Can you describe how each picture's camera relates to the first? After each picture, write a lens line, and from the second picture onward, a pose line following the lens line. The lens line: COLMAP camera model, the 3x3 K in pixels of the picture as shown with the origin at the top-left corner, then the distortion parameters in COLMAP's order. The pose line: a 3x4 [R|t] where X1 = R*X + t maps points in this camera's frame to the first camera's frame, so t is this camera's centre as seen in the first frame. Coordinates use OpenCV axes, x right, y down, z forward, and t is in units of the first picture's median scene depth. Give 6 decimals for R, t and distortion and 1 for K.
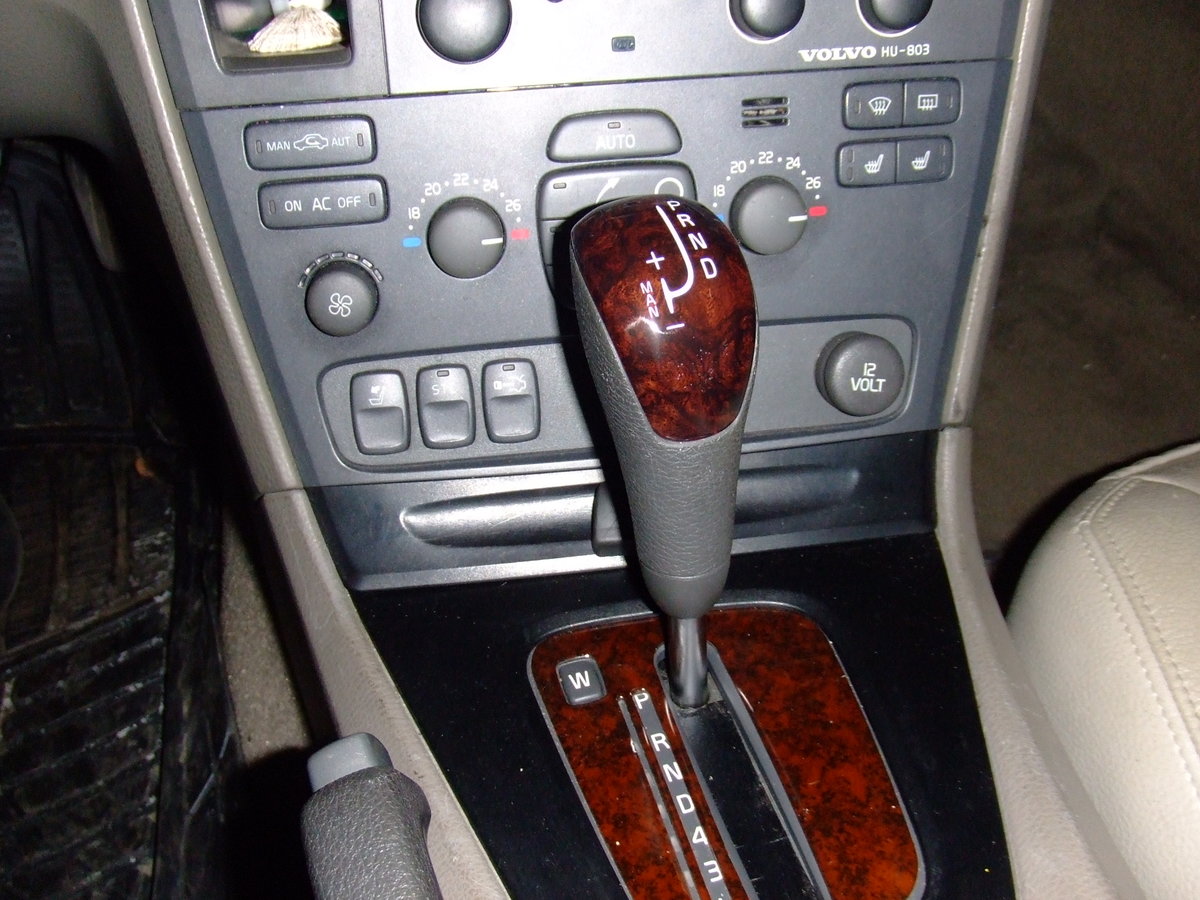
lens RADIAL K [[1326.5, 0, 600.0], [0, 1326.5, 450.0], [0, 0, 1]] dist [-0.024895, -0.049703]
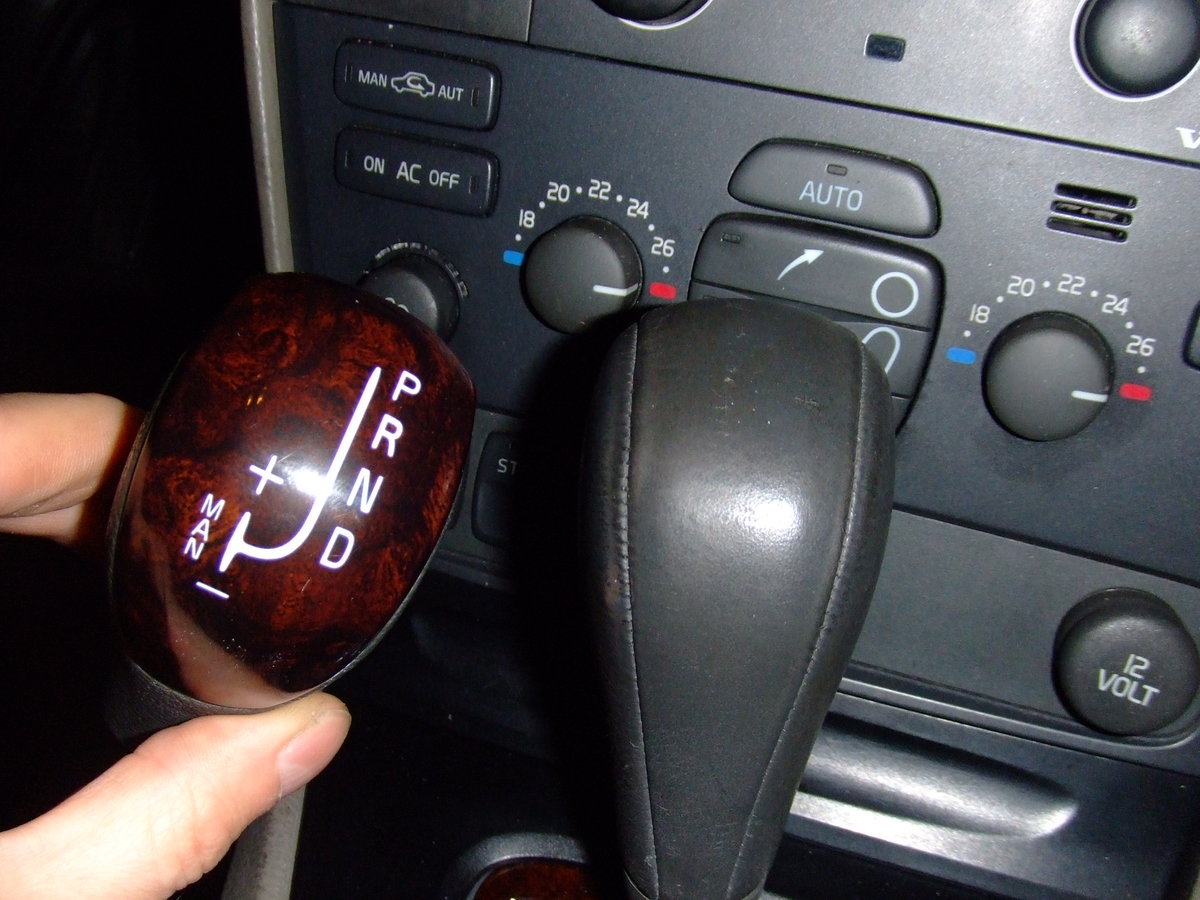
lens RADIAL K [[1326.5, 0, 600.0], [0, 1326.5, 450.0], [0, 0, 1]] dist [-0.024895, -0.049703]
pose [[0.890642, 0.319910, -0.323131, 0.152695], [-0.311740, 0.946939, 0.078255, -0.128809], [0.331020, 0.031036, 0.943113, 0.359909]]
